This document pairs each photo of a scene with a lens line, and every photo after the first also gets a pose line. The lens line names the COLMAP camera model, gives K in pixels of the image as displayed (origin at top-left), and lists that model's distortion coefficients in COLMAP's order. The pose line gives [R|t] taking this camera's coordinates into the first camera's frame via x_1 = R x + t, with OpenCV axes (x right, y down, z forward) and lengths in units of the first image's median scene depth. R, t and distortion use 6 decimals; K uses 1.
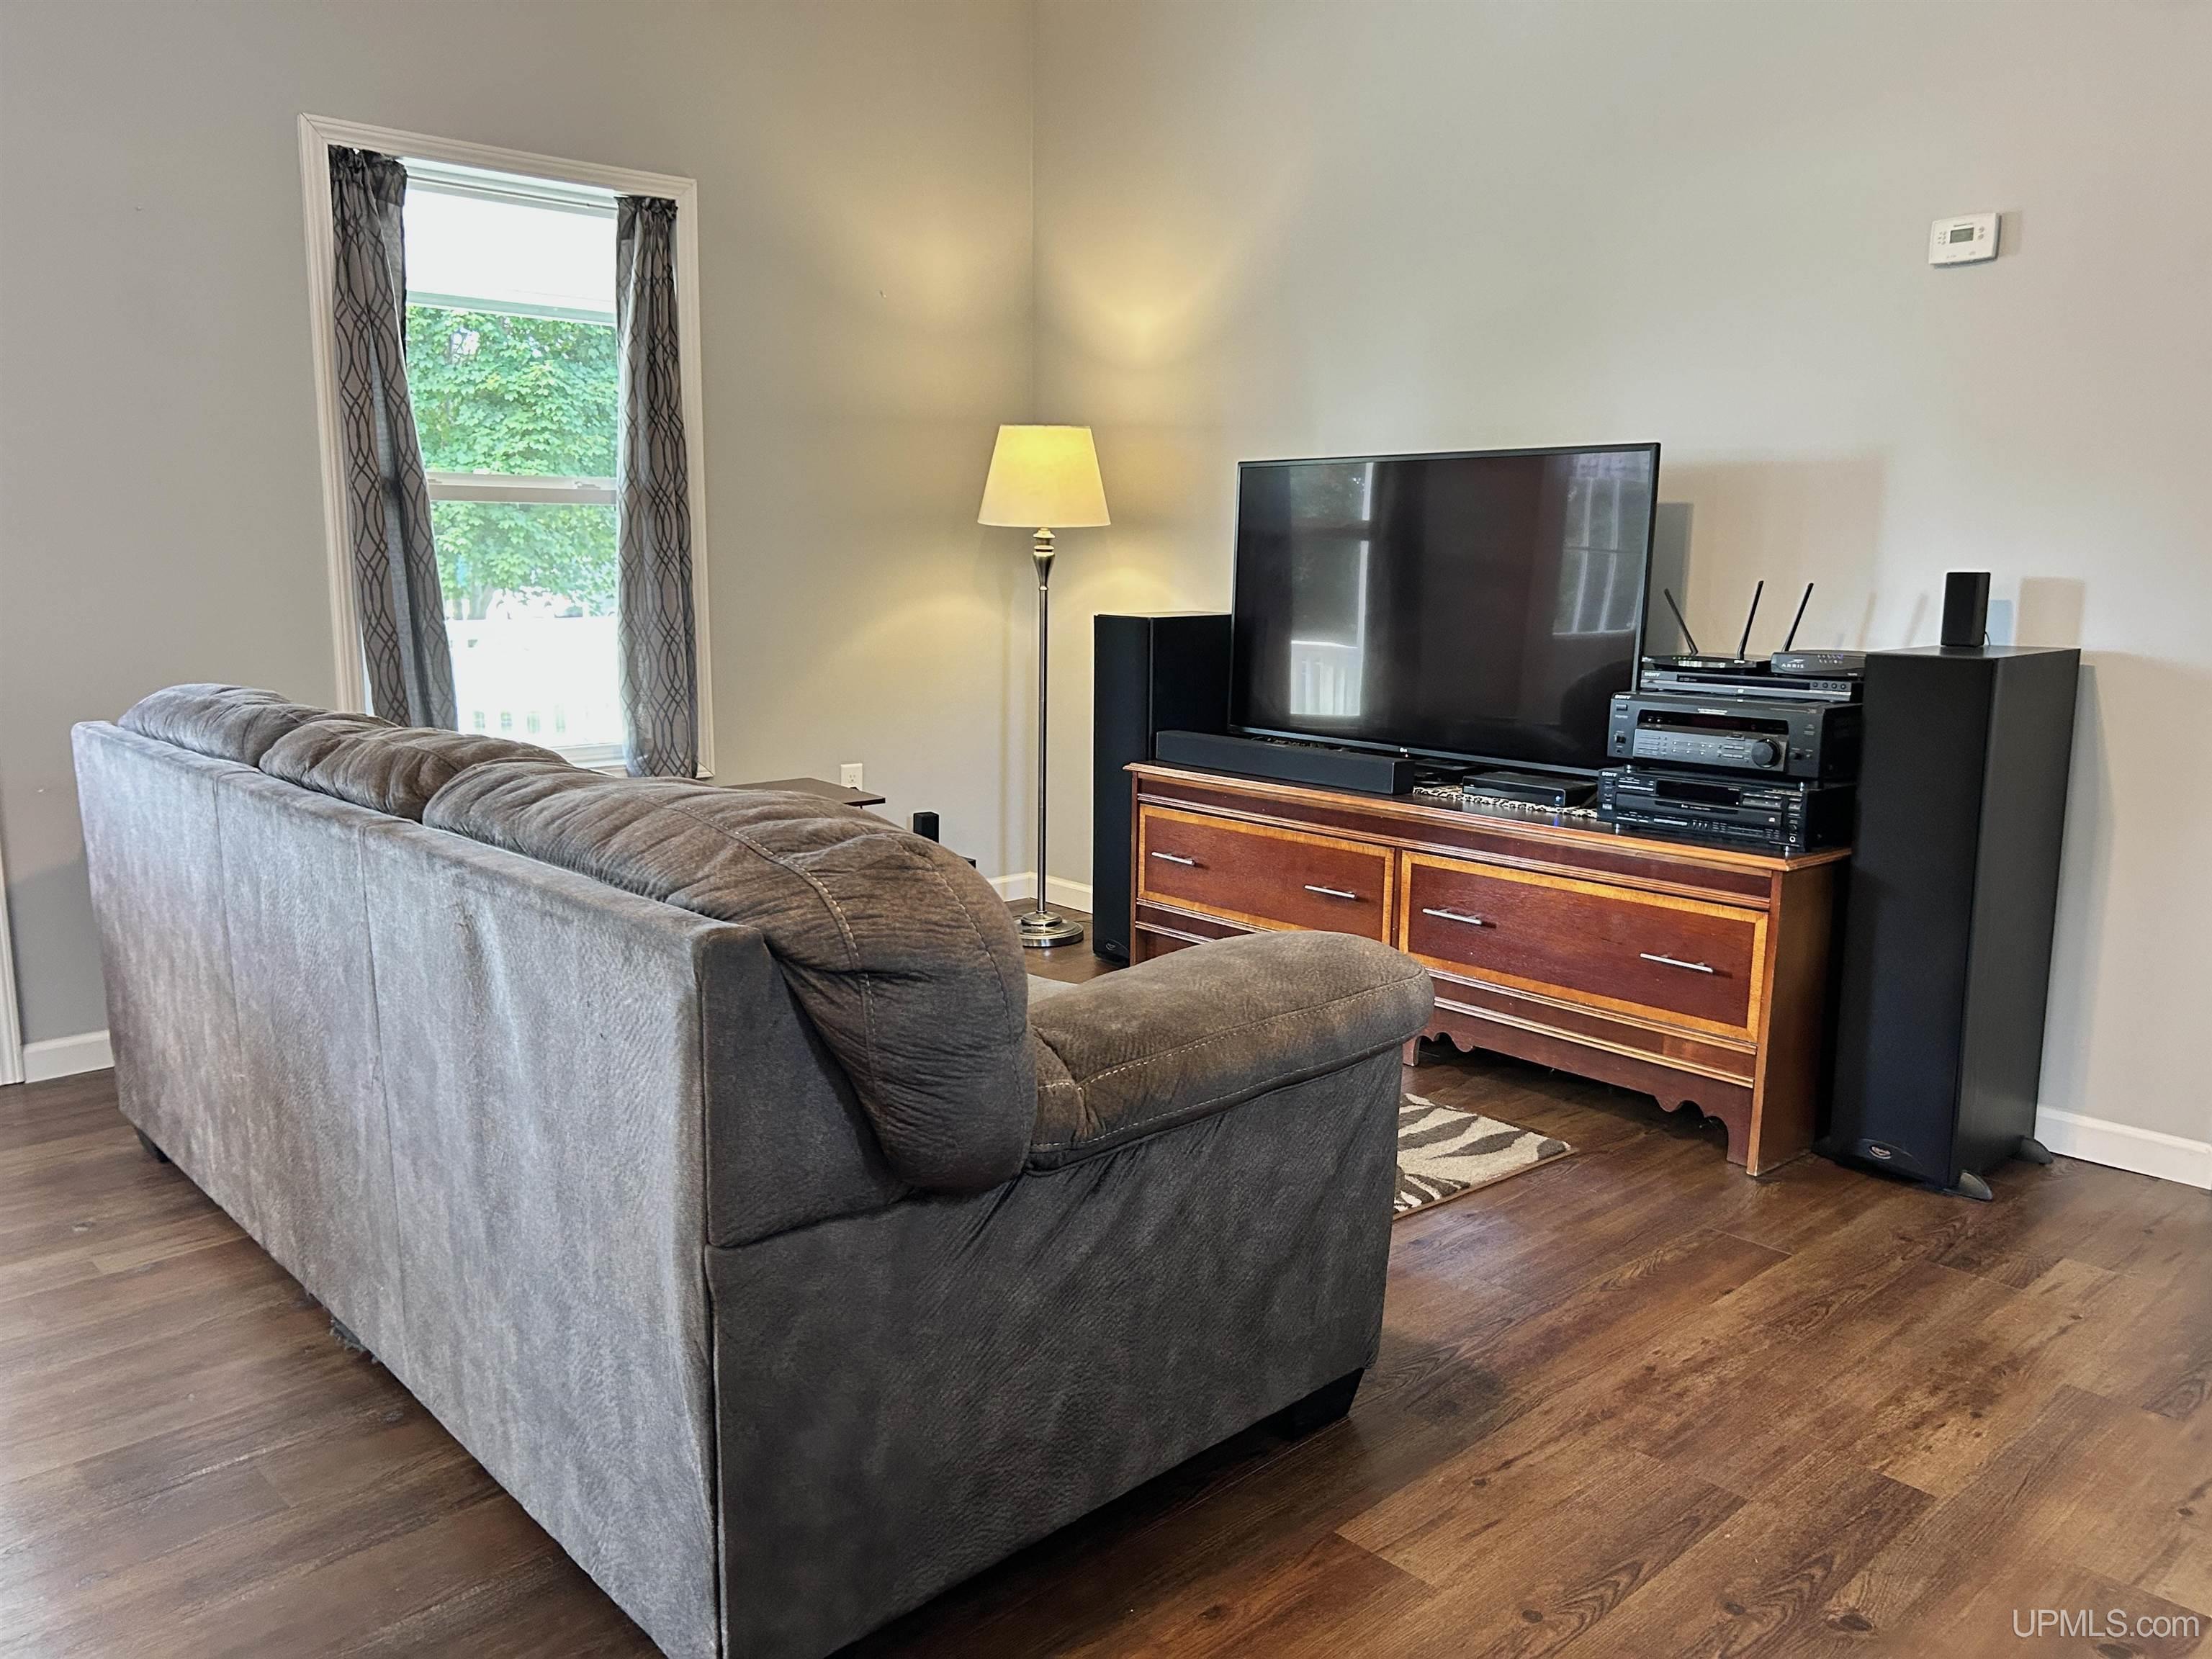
lens RADIAL K [[1662.7, 0, 1121.5], [0, 1662.7, 838.7], [0, 0, 1]] dist [0.041232, -0.048313]
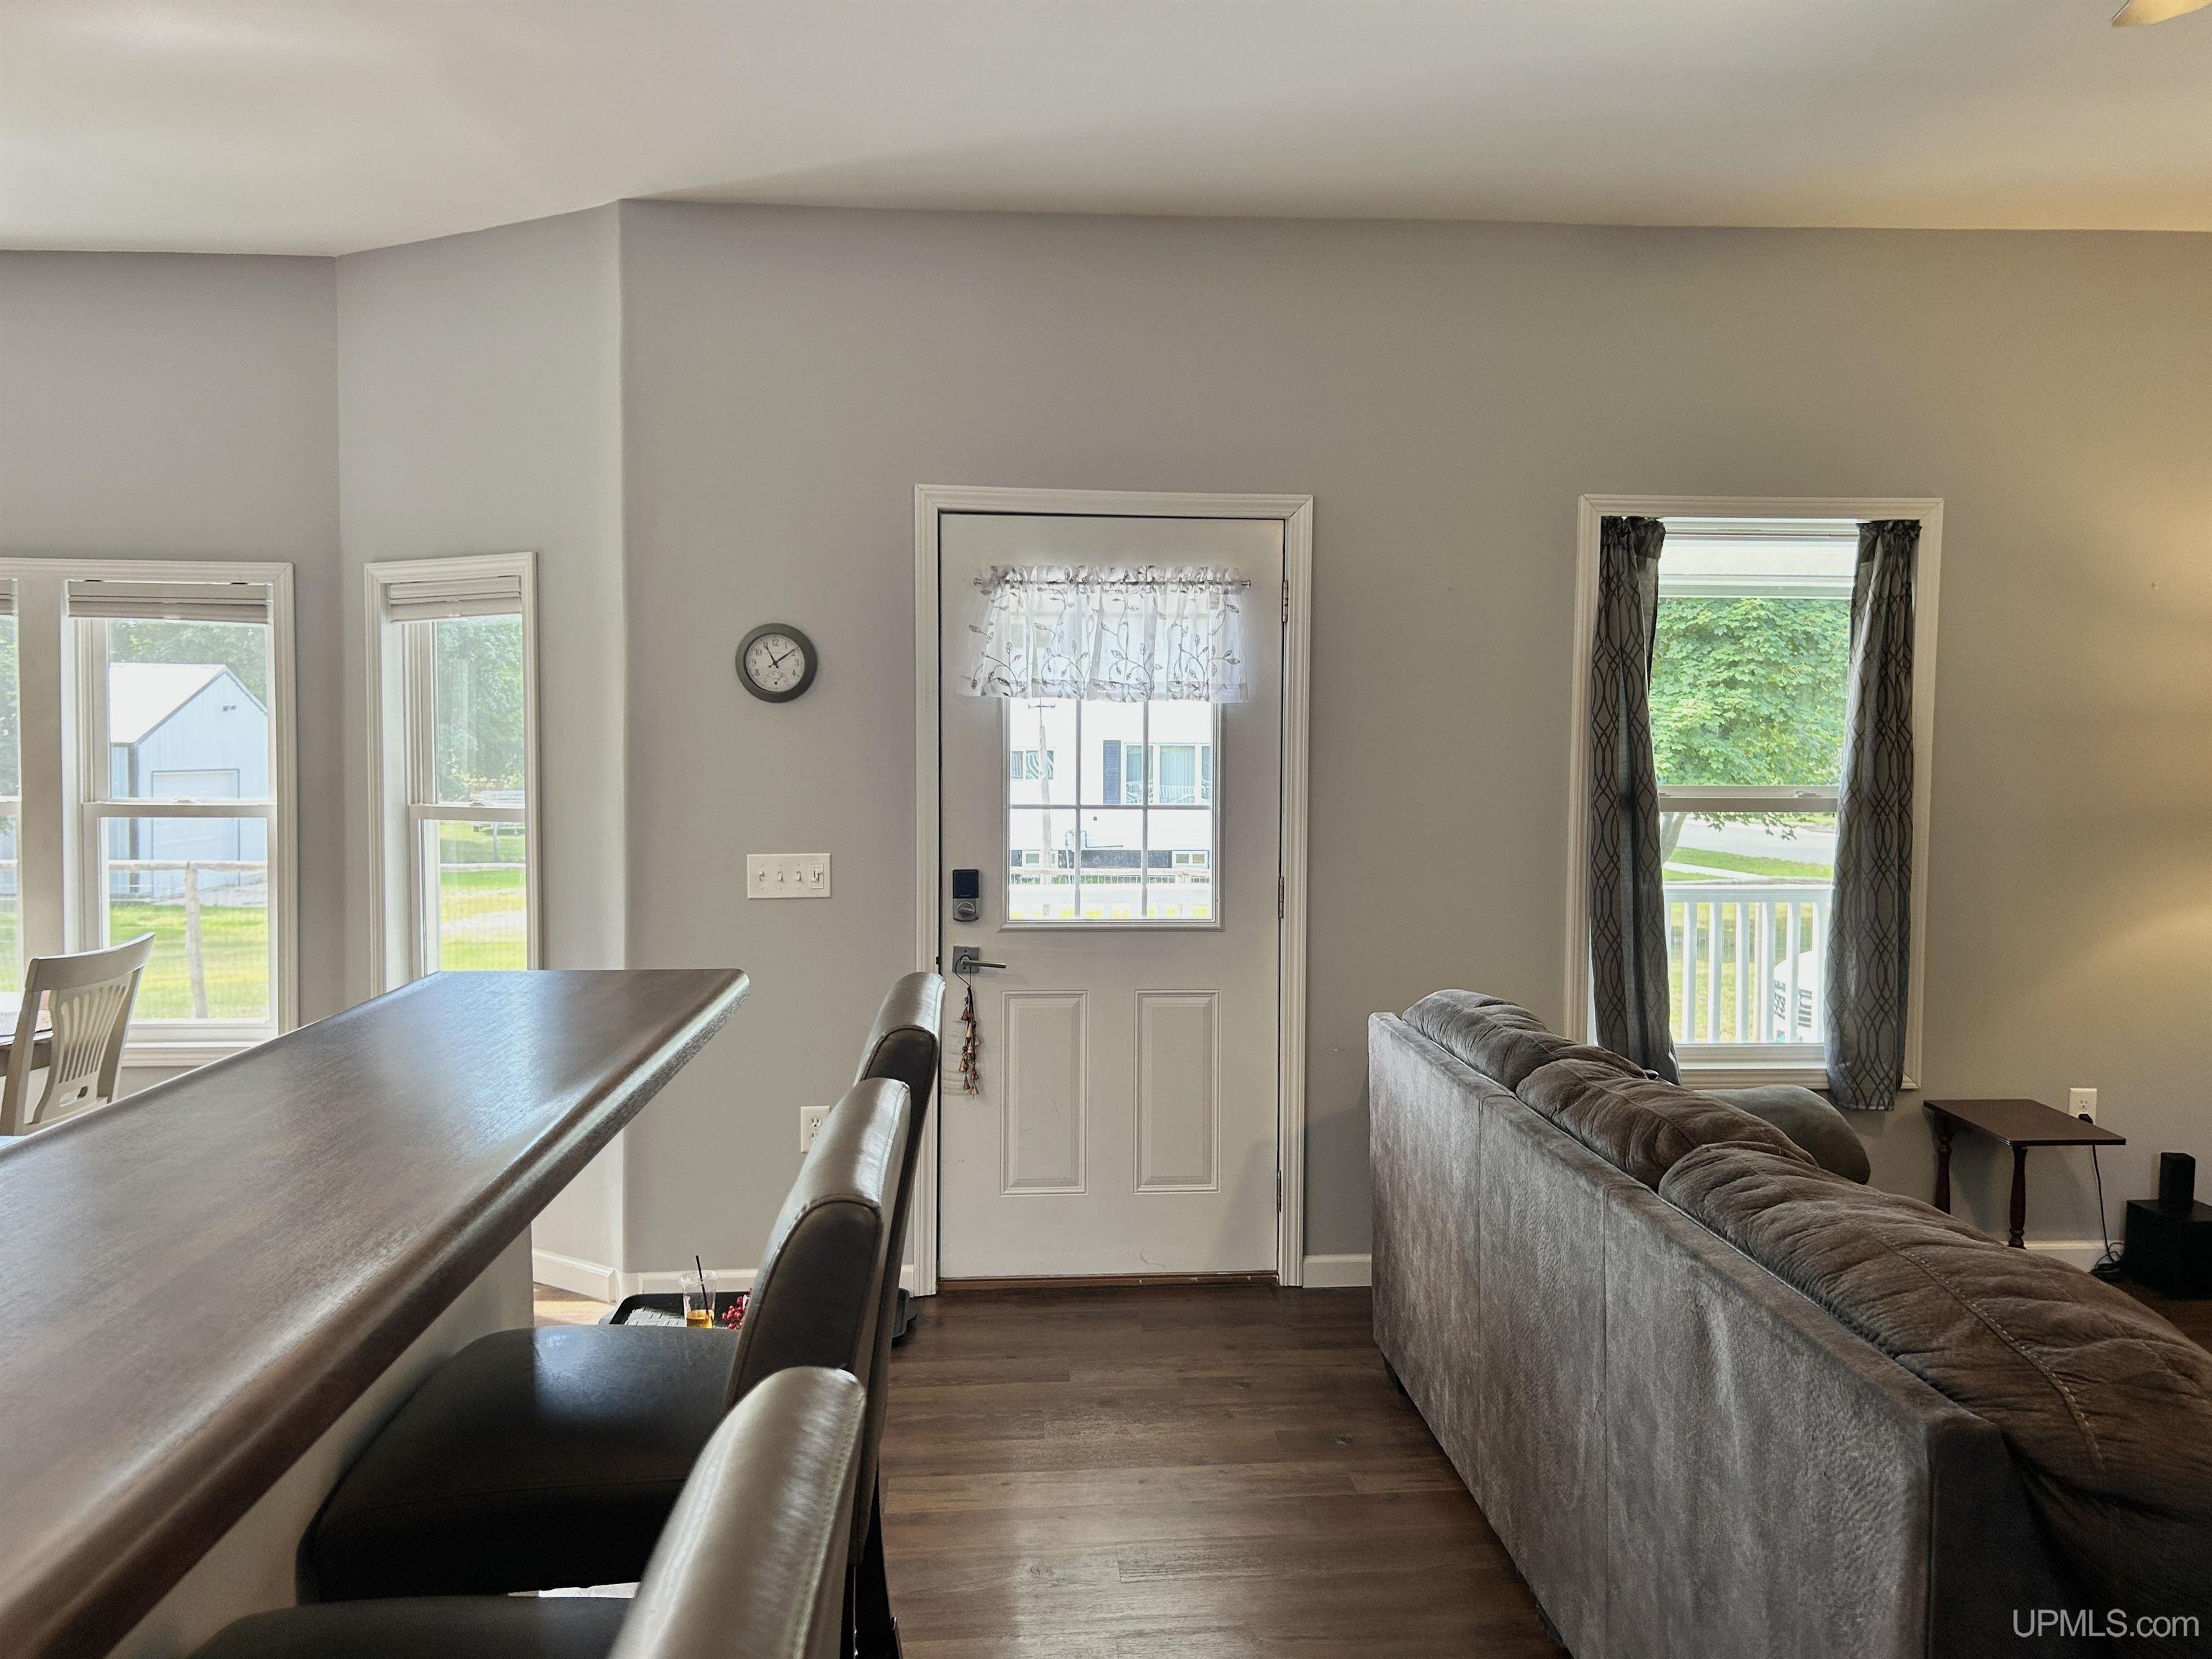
lens RADIAL K [[1662.7, 0, 1118.5], [0, 1662.7, 822.0], [0, 0, 1]] dist [0.041232, -0.048313]
pose [[0.776799, 0.027385, -0.629153, 0.000217], [-0.109567, 0.989694, -0.092202, -0.083772], [0.620144, 0.140557, 0.771794, -0.094437]]
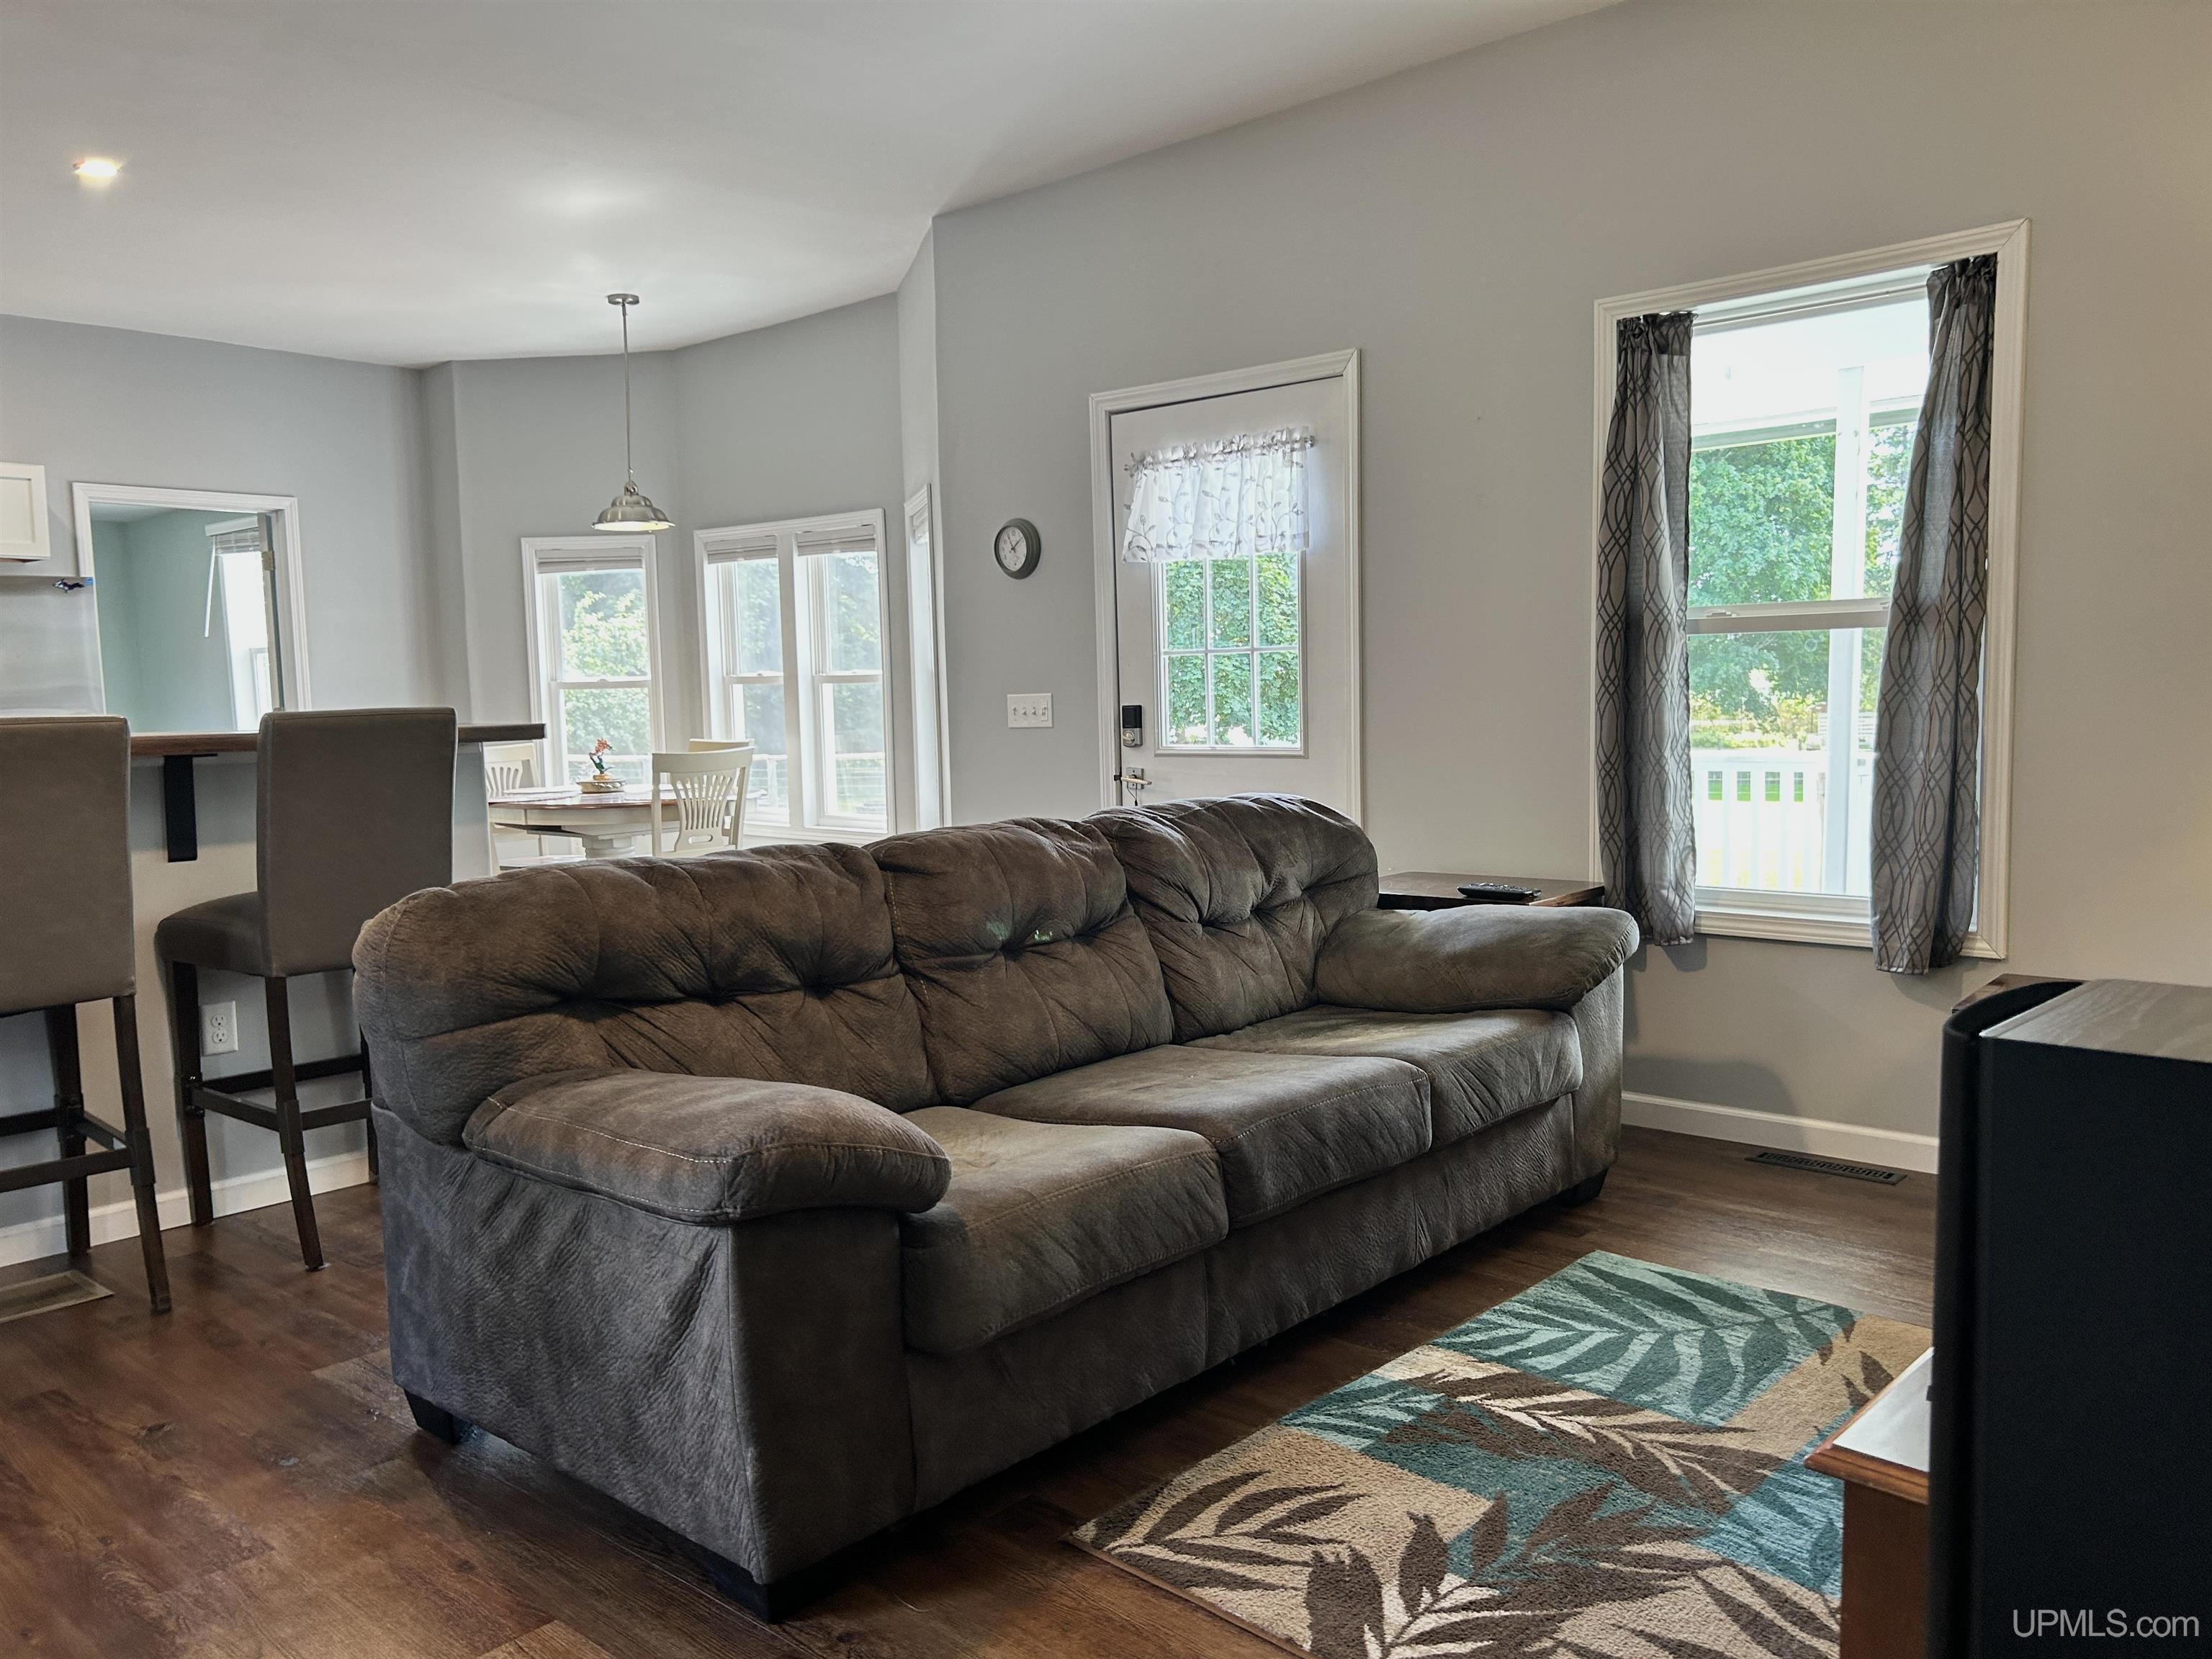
lens RADIAL K [[1662.7, 0, 1114.0], [0, 1662.7, 844.8], [0, 0, 1]] dist [0.041232, -0.048313]
pose [[0.088329, 0.085537, -0.992412, 0.839232], [-0.148667, 0.986279, 0.071776, -0.142841], [0.984935, 0.141199, 0.099834, 0.840404]]
